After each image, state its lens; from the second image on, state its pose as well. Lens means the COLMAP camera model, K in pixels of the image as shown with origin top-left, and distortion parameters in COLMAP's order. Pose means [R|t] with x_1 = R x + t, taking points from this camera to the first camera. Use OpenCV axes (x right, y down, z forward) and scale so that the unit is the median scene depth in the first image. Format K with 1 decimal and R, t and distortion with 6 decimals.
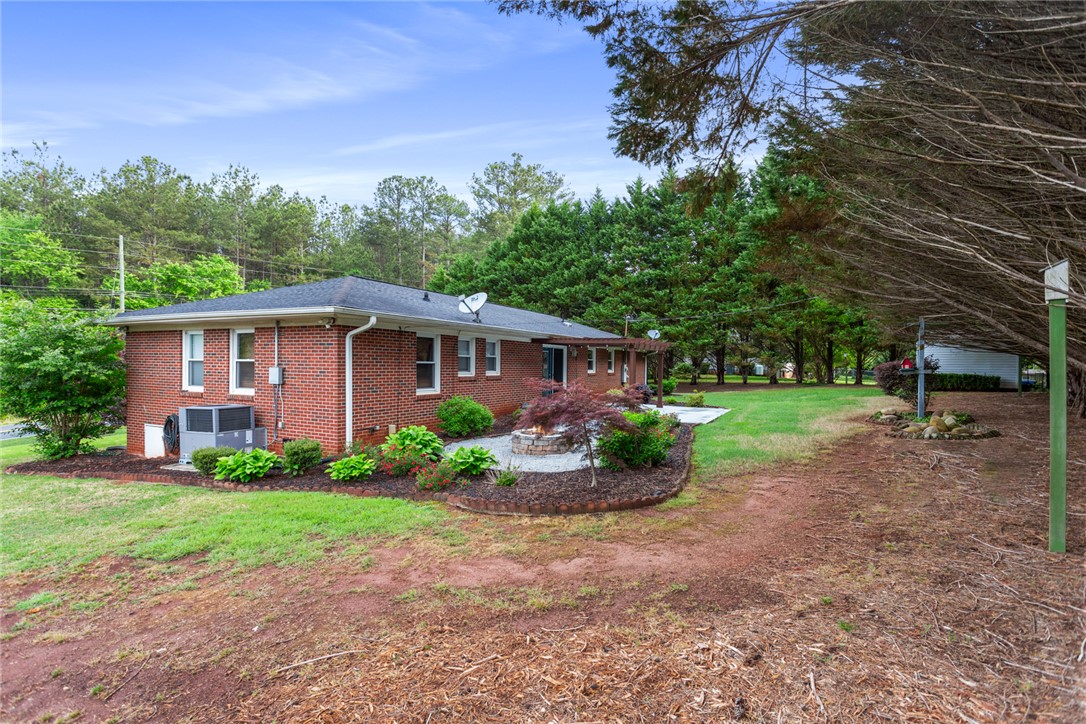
lens RADIAL K [[527.2, 0, 531.9], [0, 527.2, 365.3], [0, 0, 1]] dist [0.004282, 0.001947]
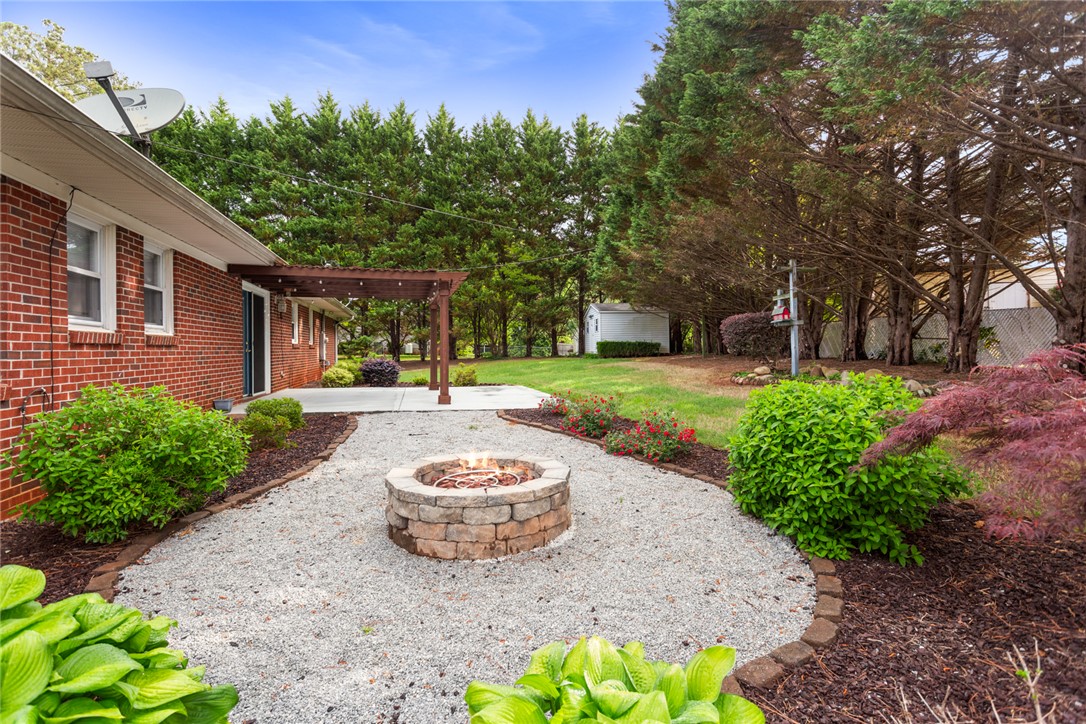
lens RADIAL K [[527.2, 0, 536.6], [0, 527.2, 348.6], [0, 0, 1]] dist [0.004282, 0.001947]
pose [[0.744085, -0.016418, 0.667883, -0.052396], [0.017519, 0.999834, 0.005059, 0.013272], [-0.667855, 0.007936, 0.744249, 0.209848]]
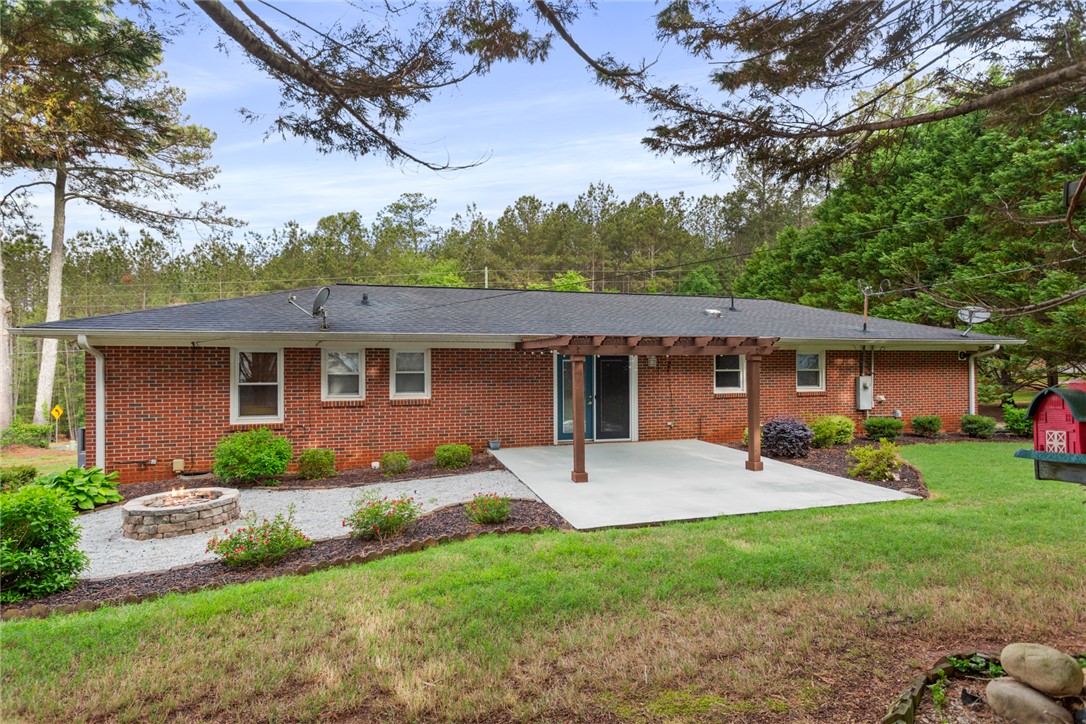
lens RADIAL K [[527.2, 0, 543.4], [0, 527.2, 363.0], [0, 0, 1]] dist [0.004282, 0.001947]
pose [[0.684762, -0.010738, -0.728688, 0.232586], [0.007639, 0.999942, -0.007556, -0.009433], [0.728727, -0.000392, 0.684805, 0.262758]]
